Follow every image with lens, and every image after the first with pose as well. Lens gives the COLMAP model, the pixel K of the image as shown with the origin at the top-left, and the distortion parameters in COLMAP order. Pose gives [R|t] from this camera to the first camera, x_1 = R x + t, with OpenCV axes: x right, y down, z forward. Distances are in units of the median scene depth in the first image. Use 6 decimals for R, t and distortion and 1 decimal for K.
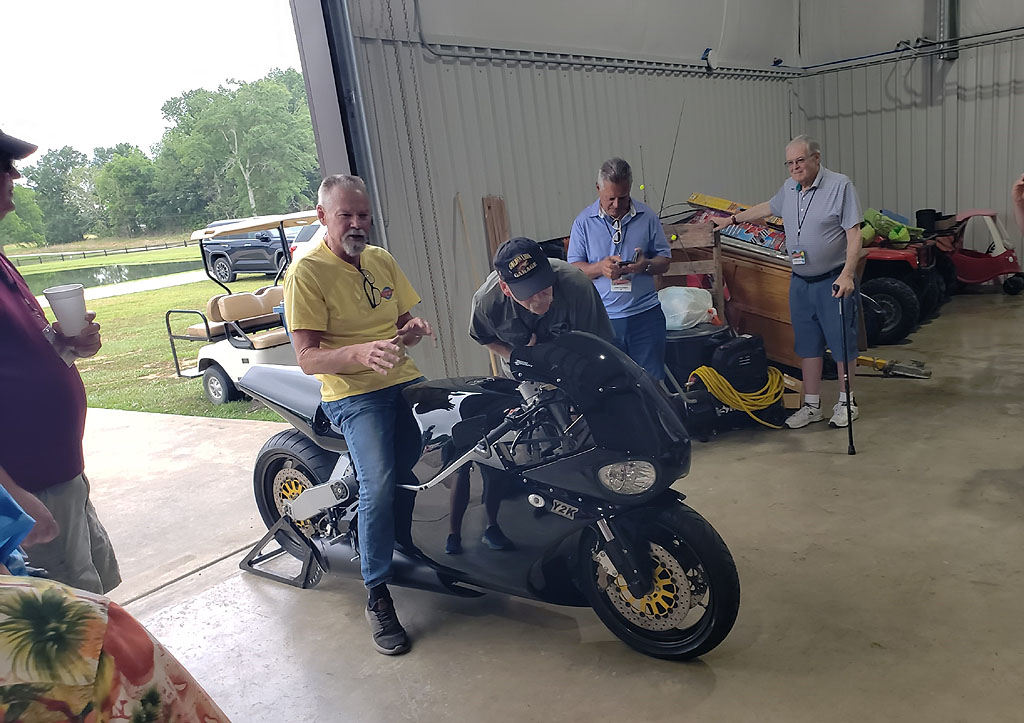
lens RADIAL K [[804.2, 0, 512.6], [0, 804.2, 400.5], [0, 0, 1]] dist [0.070097, -0.148672]
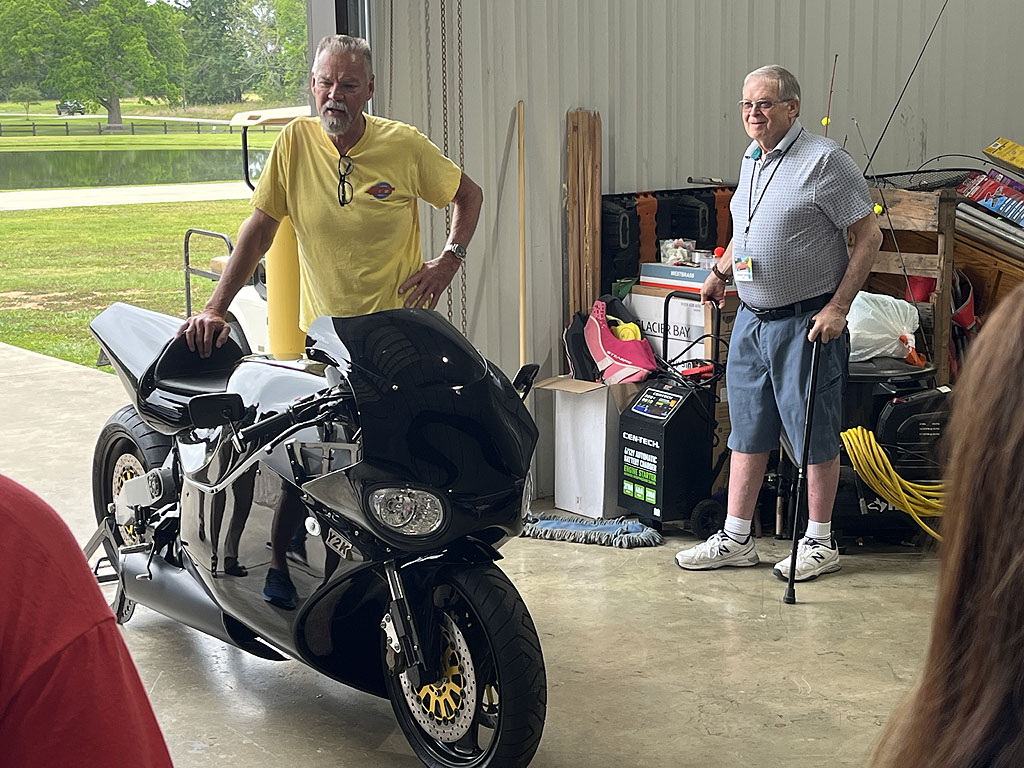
lens RADIAL K [[1653.9, 0, 512.0], [0, 1653.9, 384.0], [0, 0, 1]] dist [-0.230853, -0.002379]
pose [[0.936137, 0.155265, -0.315500, 0.356751], [-0.173169, 0.984455, -0.029345, 0.005173], [0.306039, 0.082106, 0.948472, -0.204907]]
